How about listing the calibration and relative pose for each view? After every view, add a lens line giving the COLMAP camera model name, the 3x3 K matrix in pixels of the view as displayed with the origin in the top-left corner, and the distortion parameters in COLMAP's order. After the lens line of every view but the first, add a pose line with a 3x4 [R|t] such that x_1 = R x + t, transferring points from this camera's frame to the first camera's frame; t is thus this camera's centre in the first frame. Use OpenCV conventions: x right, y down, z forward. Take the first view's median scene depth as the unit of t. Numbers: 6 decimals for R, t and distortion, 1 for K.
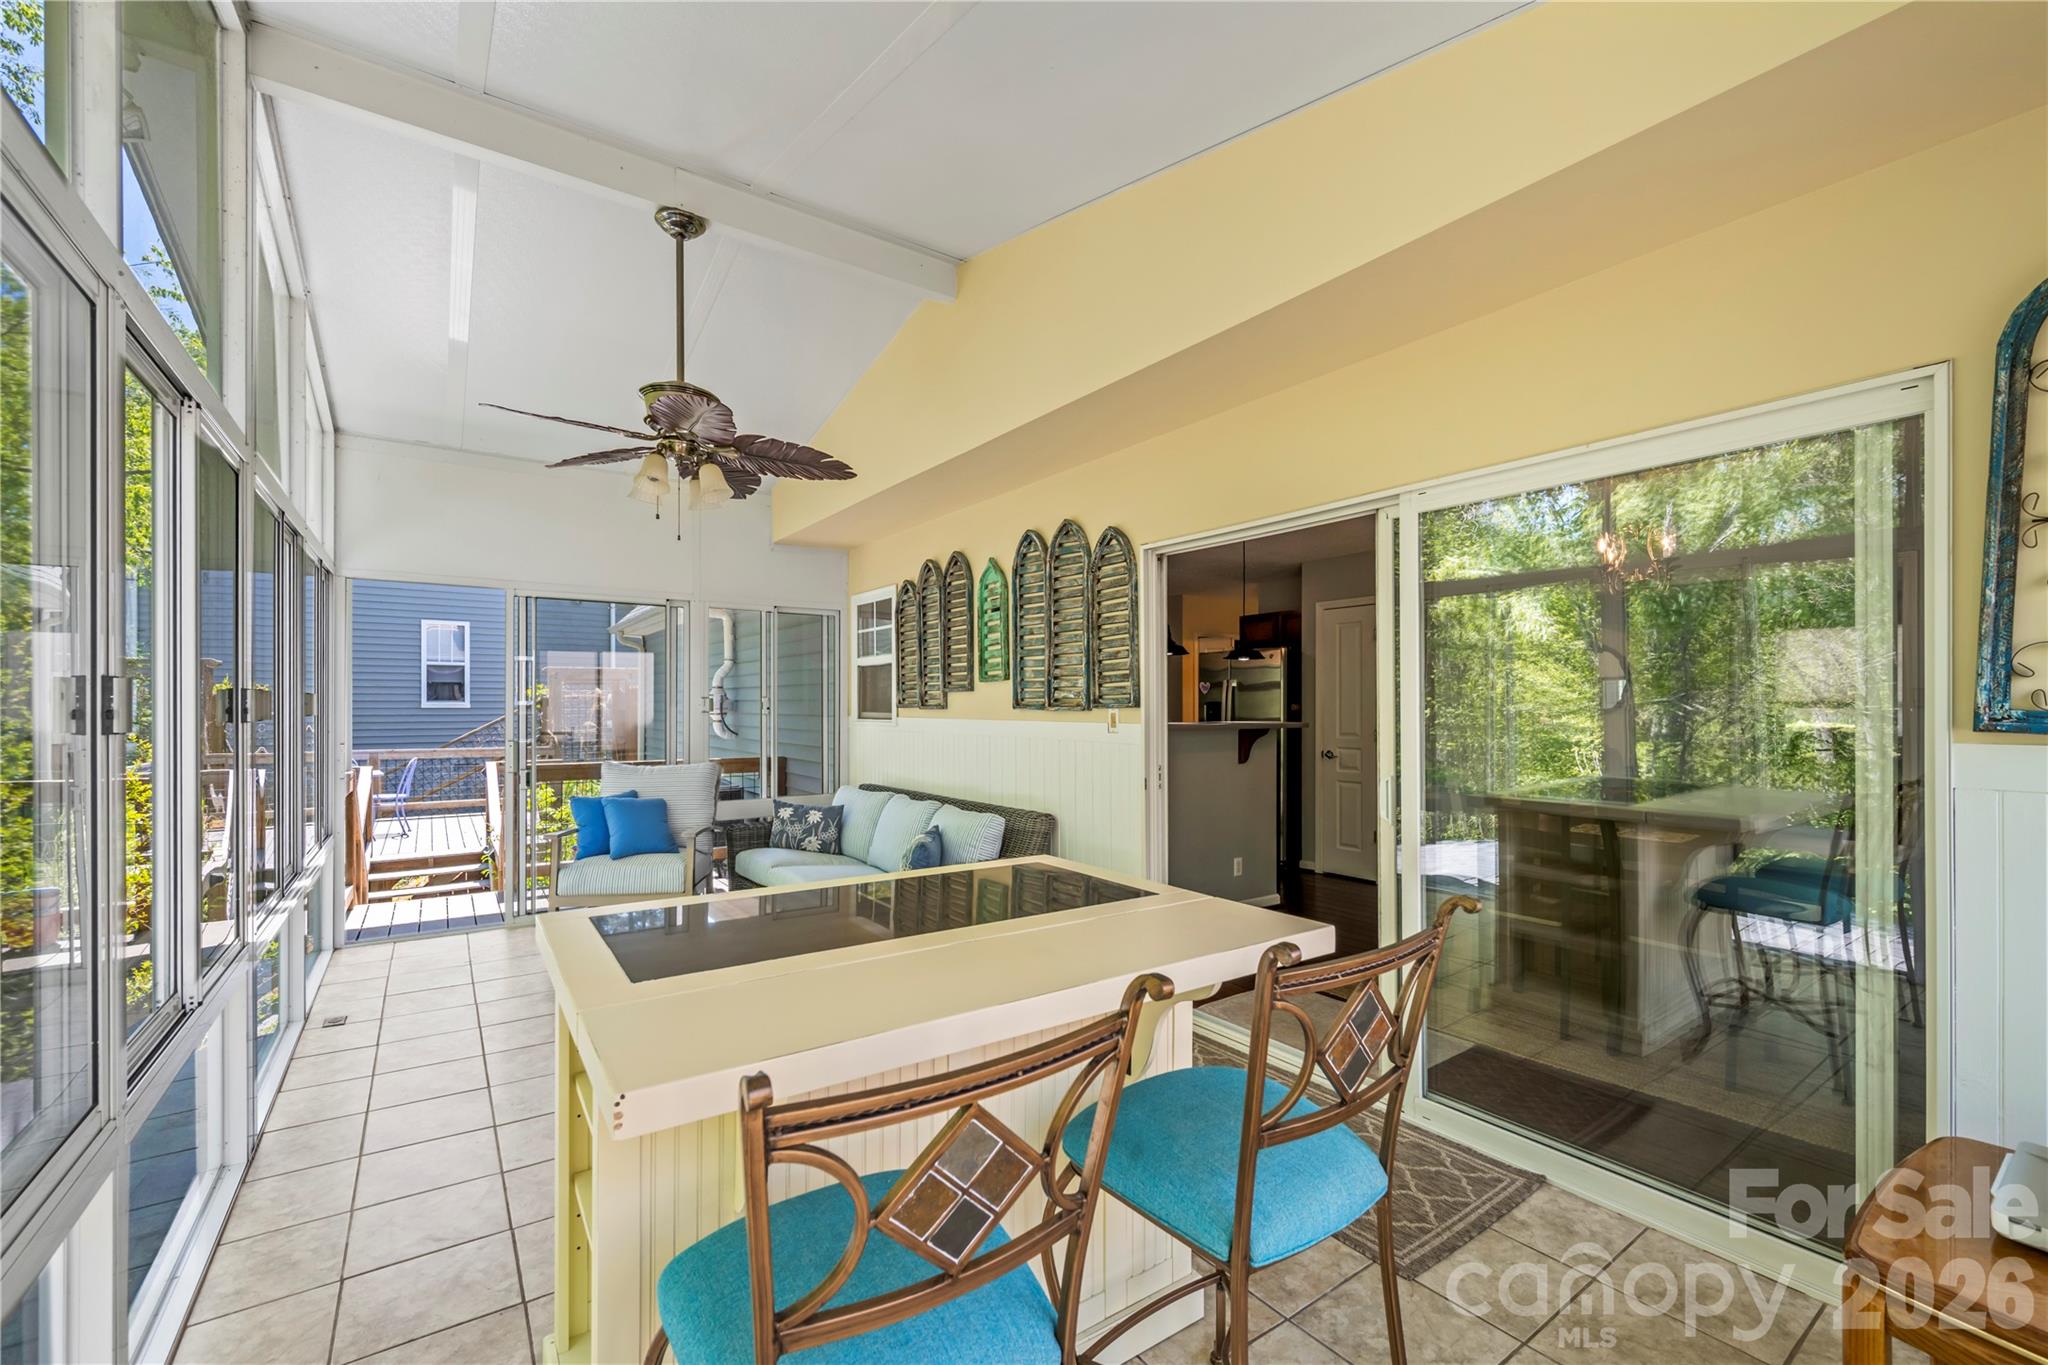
lens RADIAL K [[840.7, 0, 1032.3], [0, 840.7, 702.1], [0, 0, 1]] dist [0.000066, 0.000026]
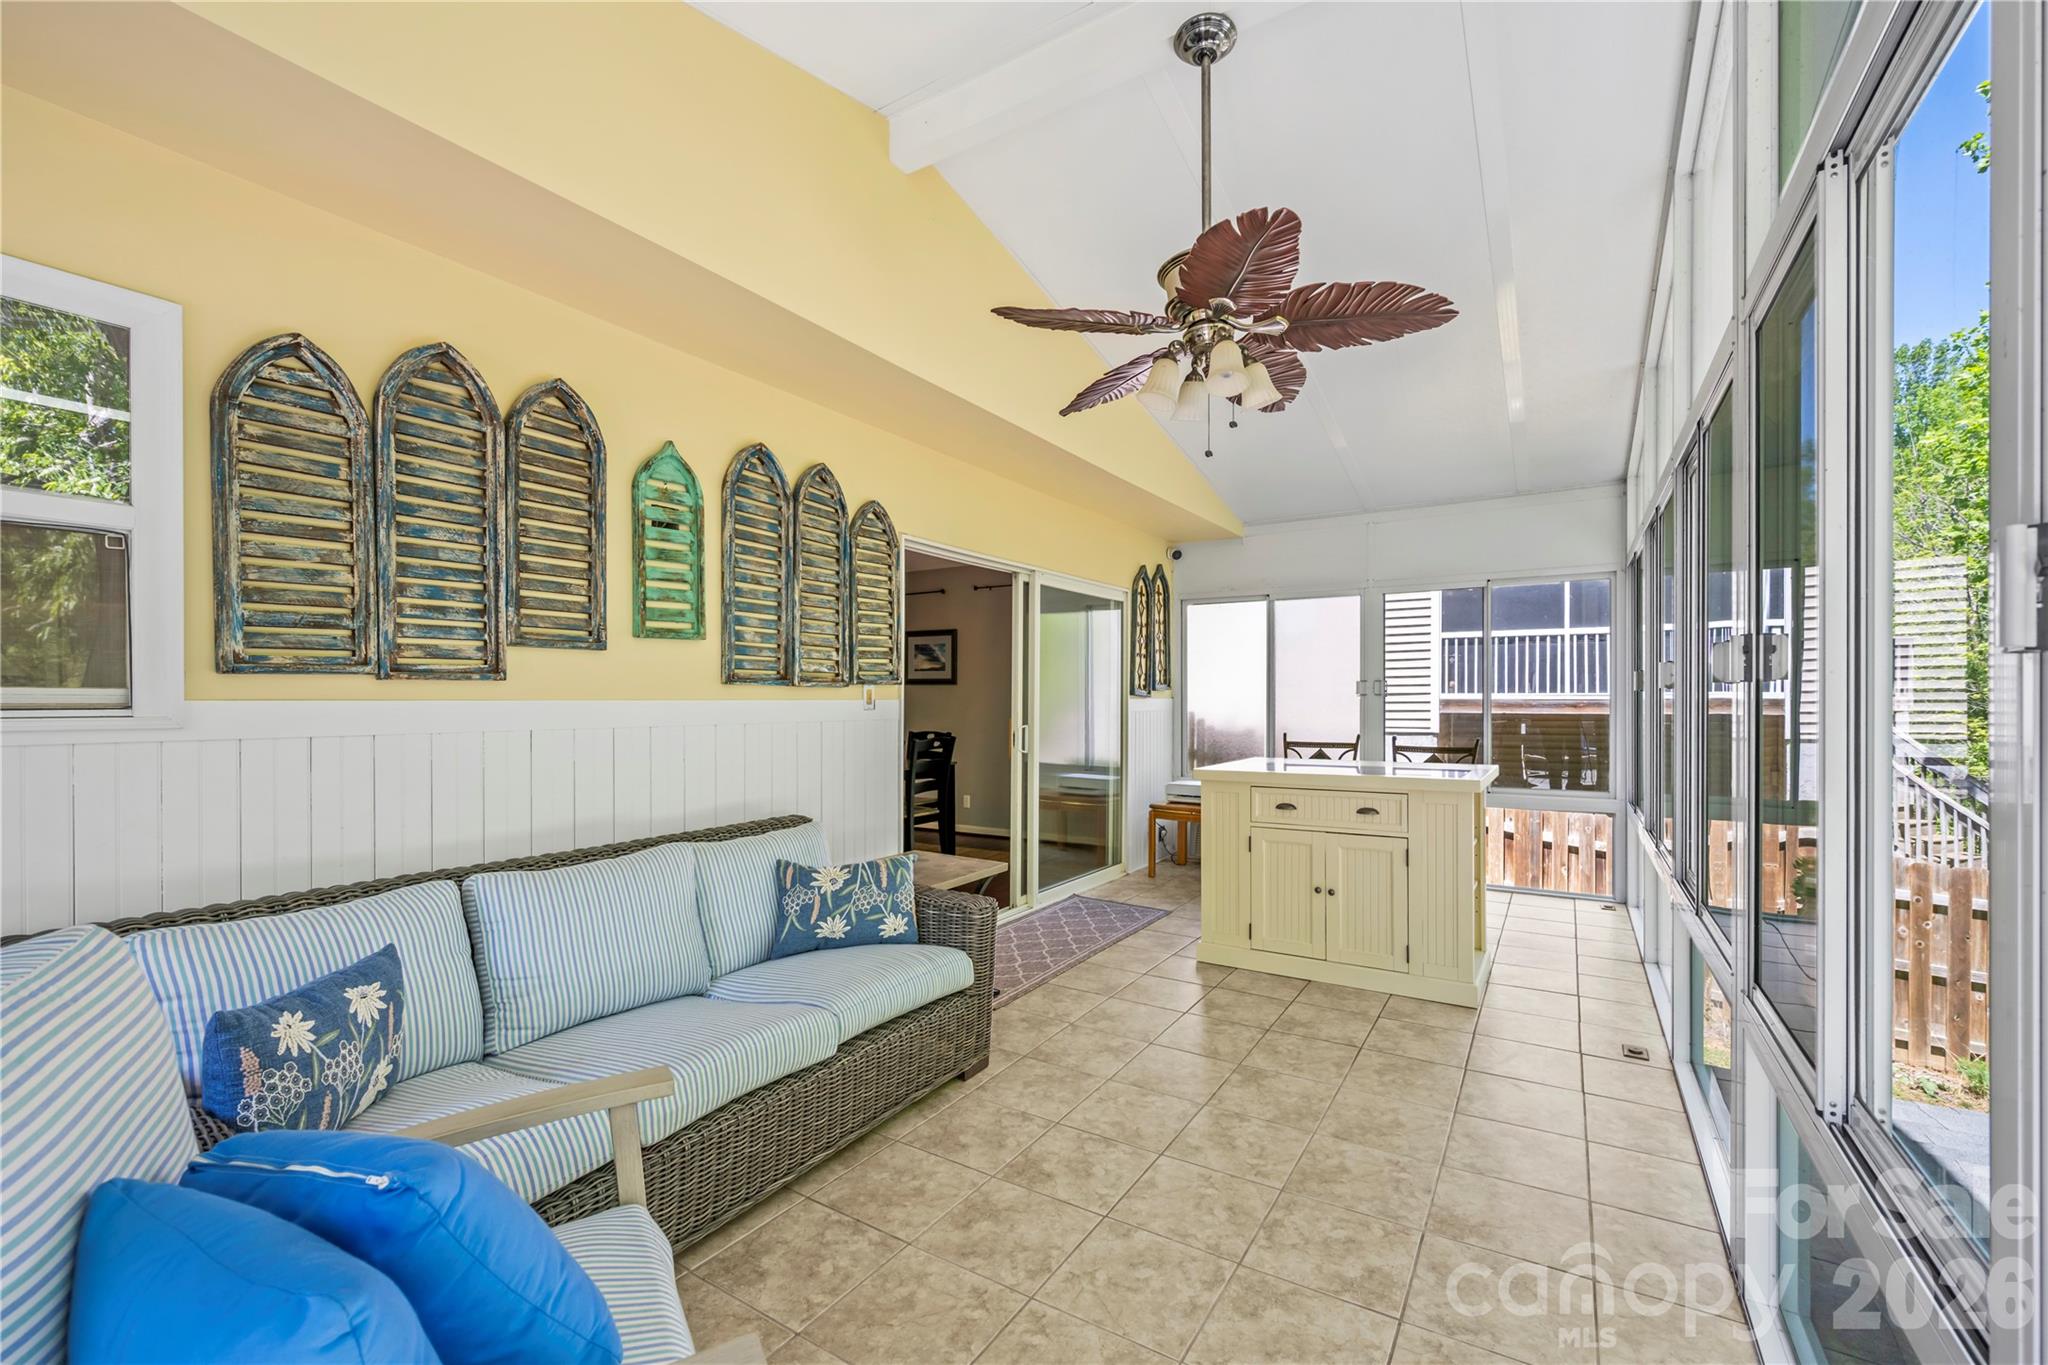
lens RADIAL K [[840.7, 0, 1033.2], [0, 840.7, 695.8], [0, 0, 1]] dist [0.000066, 0.000026]
pose [[-0.377271, -0.000812, 0.926102, -0.831534], [-0.008072, 0.999965, -0.002412, 0.019383], [-0.926068, -0.008385, -0.377265, 1.119701]]
